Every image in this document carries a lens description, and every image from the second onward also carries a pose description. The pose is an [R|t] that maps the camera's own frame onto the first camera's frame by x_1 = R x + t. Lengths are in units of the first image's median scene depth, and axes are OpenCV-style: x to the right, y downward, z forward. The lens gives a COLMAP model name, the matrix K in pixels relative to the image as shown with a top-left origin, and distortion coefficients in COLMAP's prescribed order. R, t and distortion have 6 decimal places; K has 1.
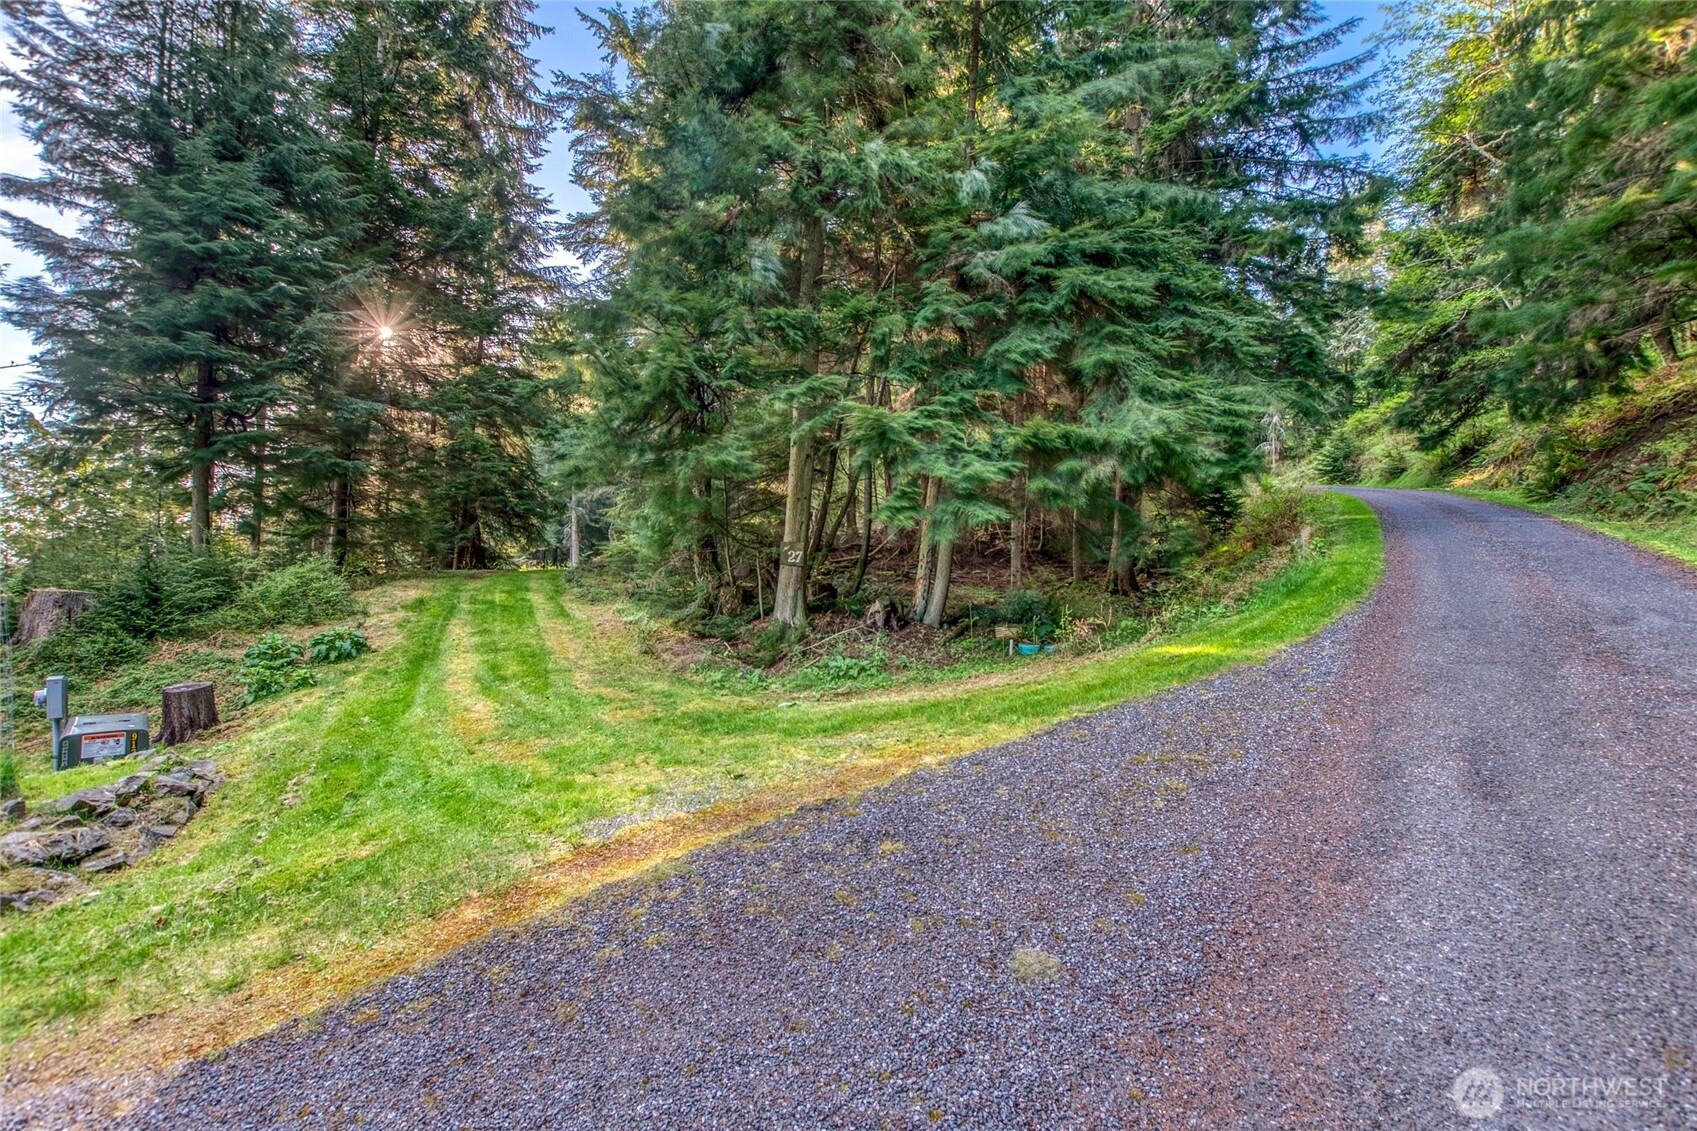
lens RADIAL K [[758.3, 0, 857.4], [0, 758.3, 564.6], [0, 0, 1]] dist [-0.021129, 0.006738]
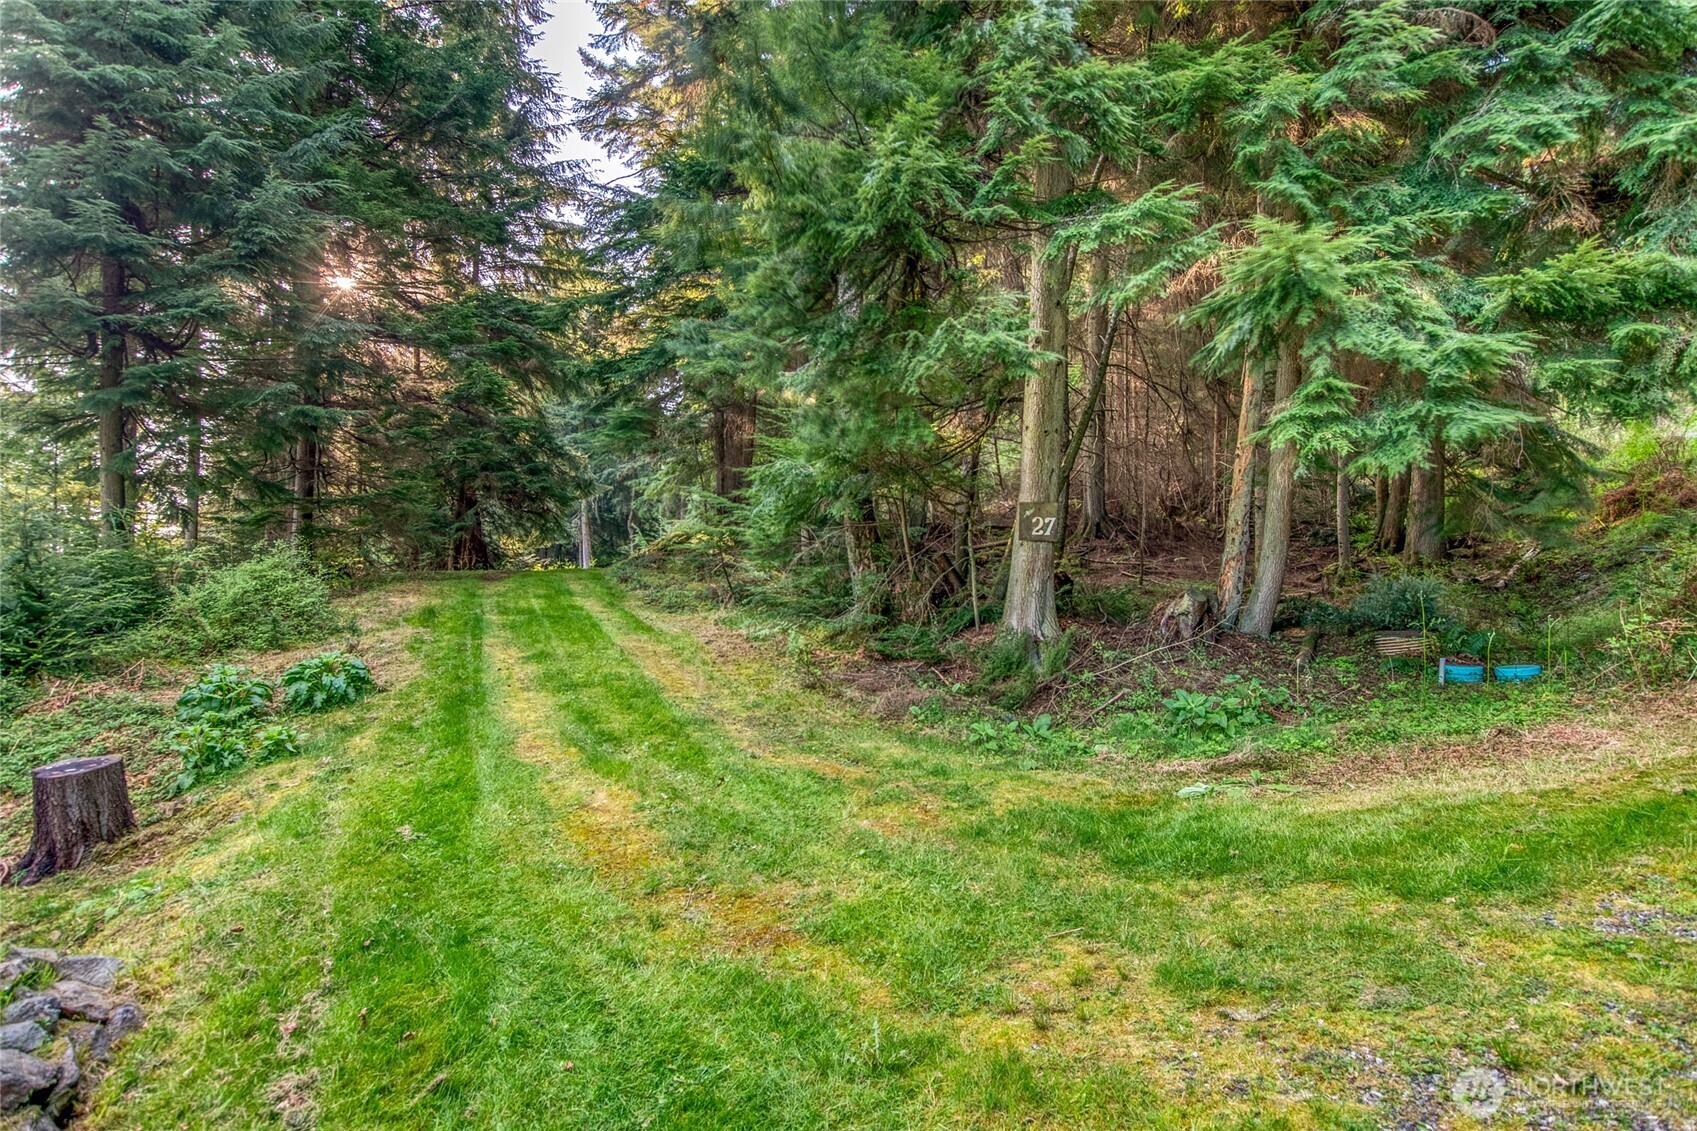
lens RADIAL K [[945.0, 0, 845.3], [0, 945.0, 568.0], [0, 0, 1]] dist [0.004563, 0.007104]
pose [[0.997220, -0.019203, -0.071997, -0.179987], [0.019533, 0.999802, 0.003881, 0.016611], [0.071908, -0.005277, 0.997397, 0.221983]]
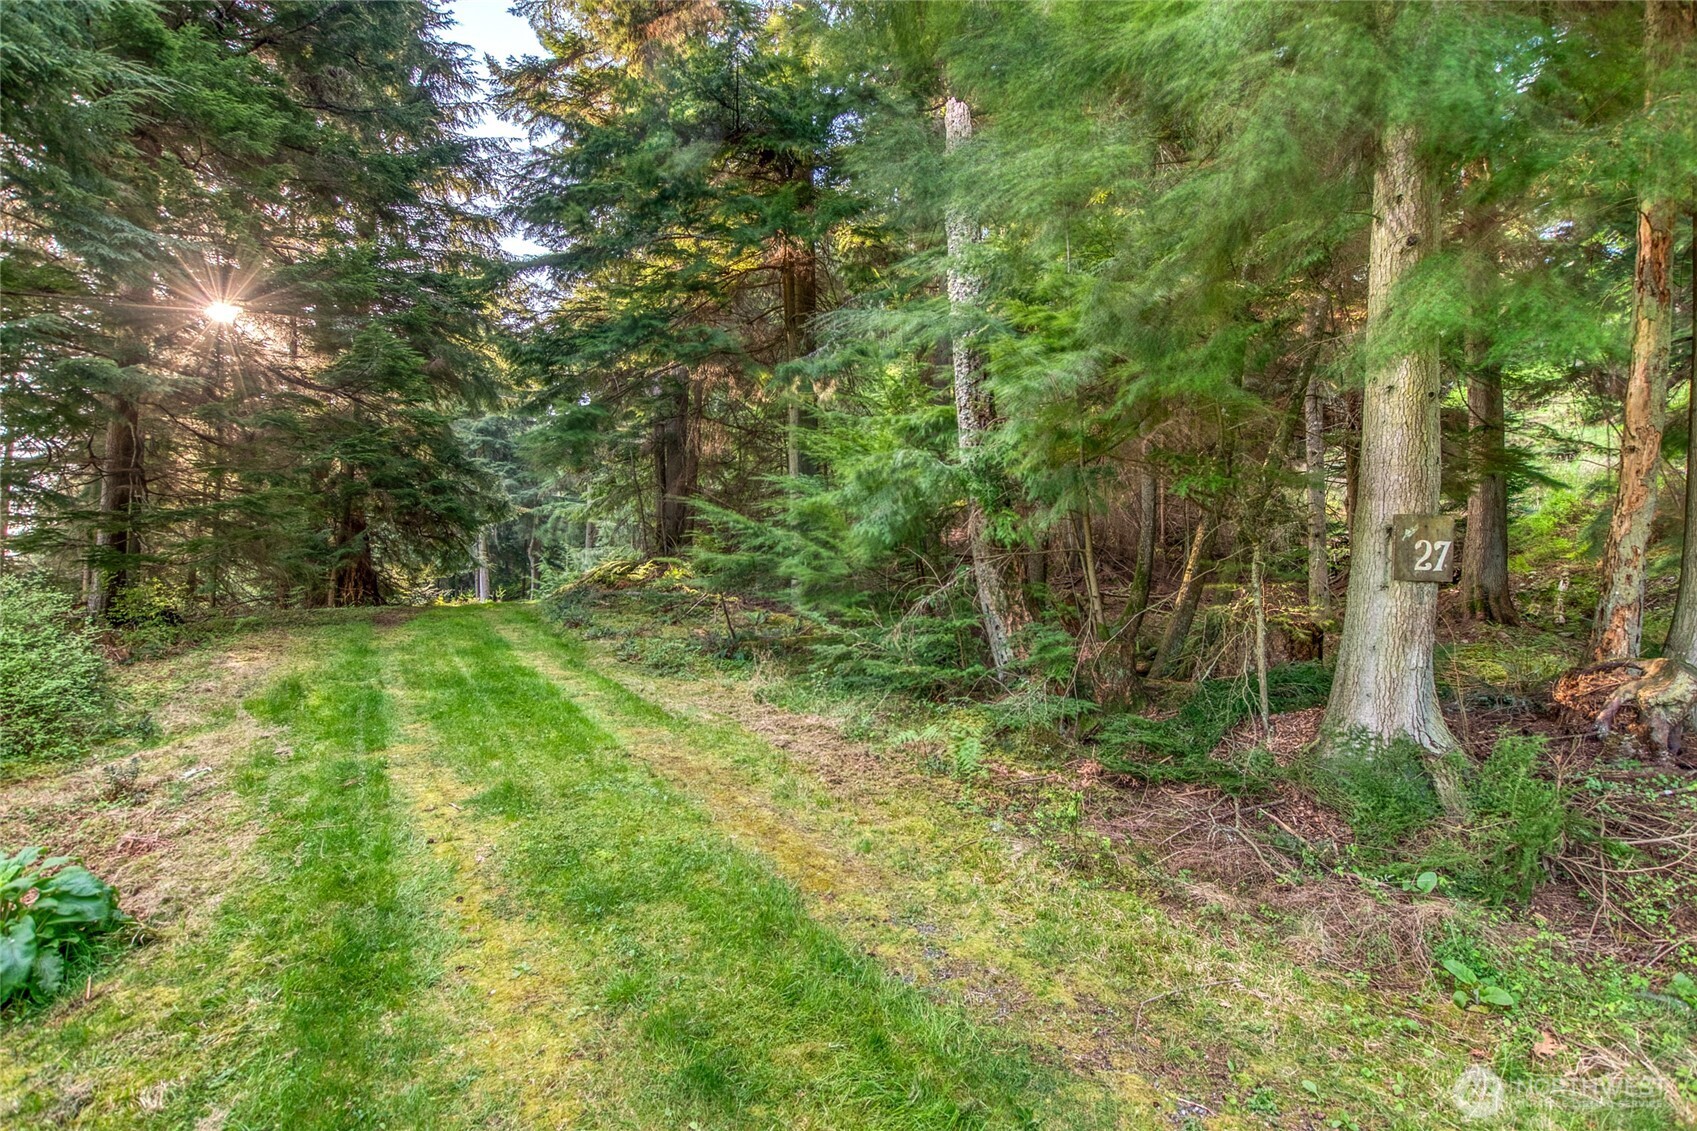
lens RADIAL K [[860.5, 0, 848.3], [0, 860.5, 565.5], [0, 0, 1]] dist [0.004944, -0.000471]
pose [[0.997195, -0.019608, 0.072228, -0.366993], [0.021491, 0.999447, -0.025383, -0.001350], [-0.071690, 0.026864, 0.997065, 0.596804]]
